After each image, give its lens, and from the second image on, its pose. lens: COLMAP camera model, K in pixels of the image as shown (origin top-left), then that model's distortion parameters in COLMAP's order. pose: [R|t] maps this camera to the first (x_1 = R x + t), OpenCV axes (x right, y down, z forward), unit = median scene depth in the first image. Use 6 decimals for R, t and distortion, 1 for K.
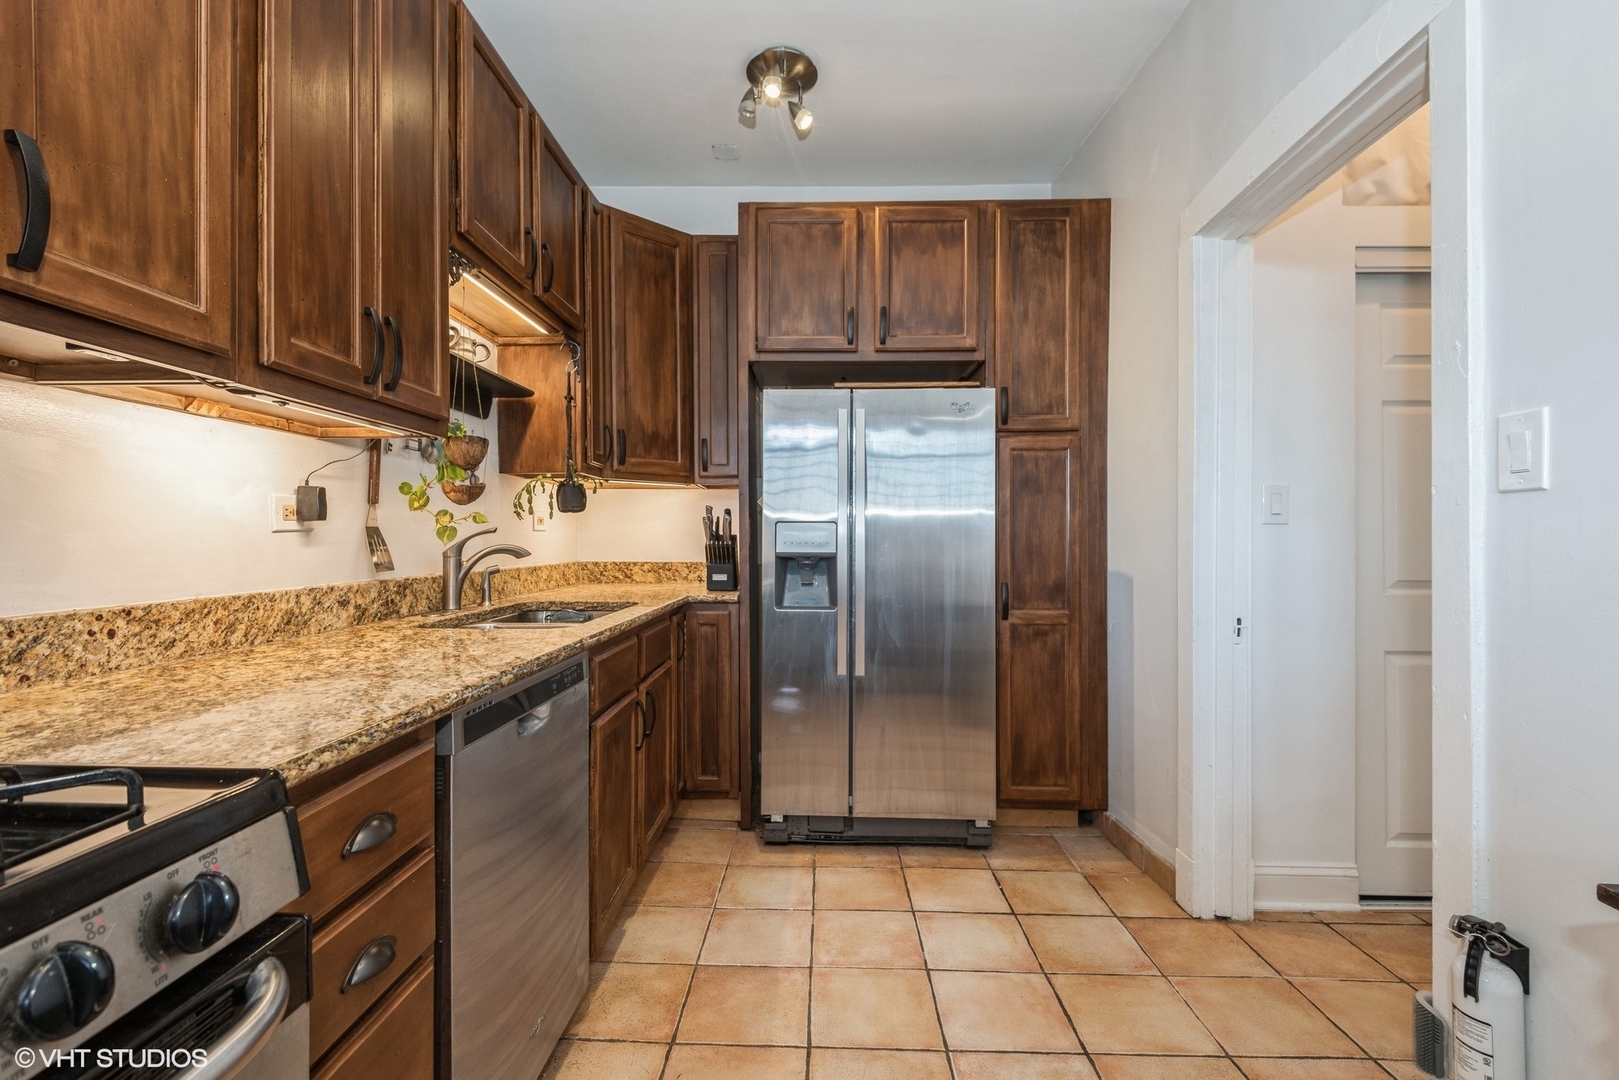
lens RADIAL K [[726.4, 0, 809.8], [0, 726.4, 531.6], [0, 0, 1]] dist [0.031052, -0.024957]
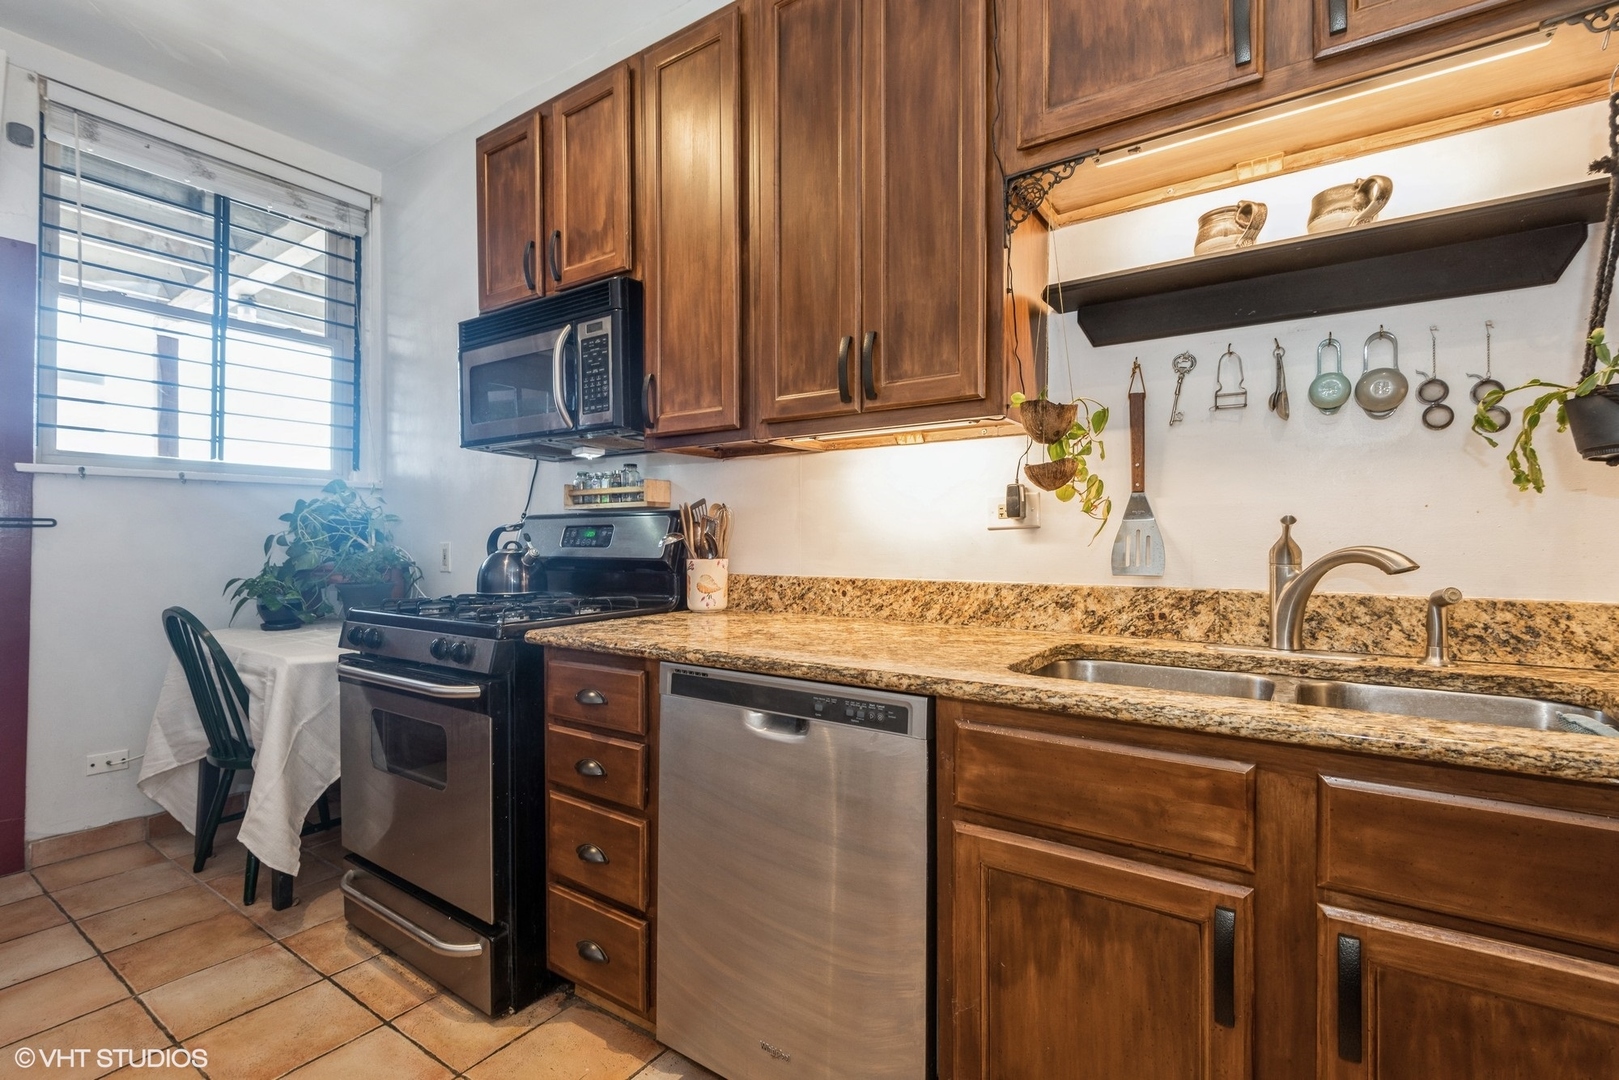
lens RADIAL K [[726.4, 0, 809.8], [0, 726.4, 531.6], [0, 0, 1]] dist [0.031052, -0.024957]
pose [[-0.544614, -0.010590, -0.838620, 0.362139], [0.006285, 0.999841, -0.016708, 0.021072], [0.838663, -0.014370, -0.544460, 1.429425]]
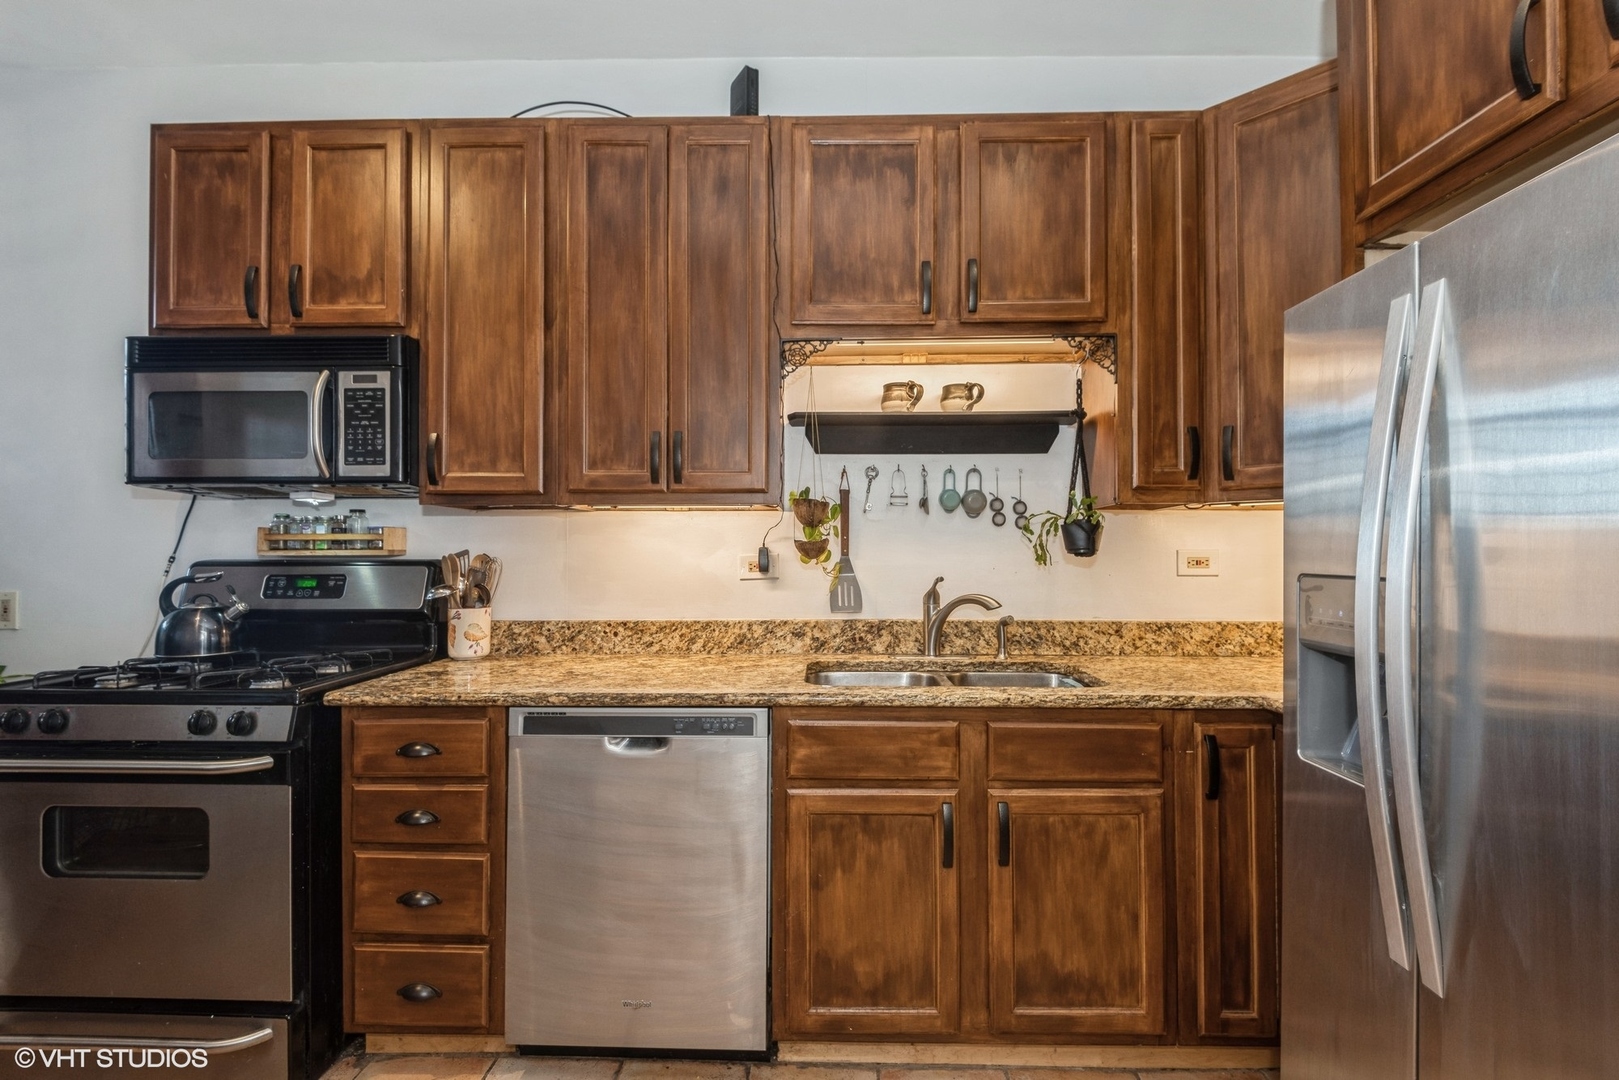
lens RADIAL K [[726.4, 0, 809.8], [0, 726.4, 531.6], [0, 0, 1]] dist [0.031052, -0.024957]
pose [[0.000062, -0.036097, -0.999348, 0.769138], [0.008860, 0.999309, -0.036095, -0.044805], [0.999961, -0.008852, 0.000382, 1.184534]]
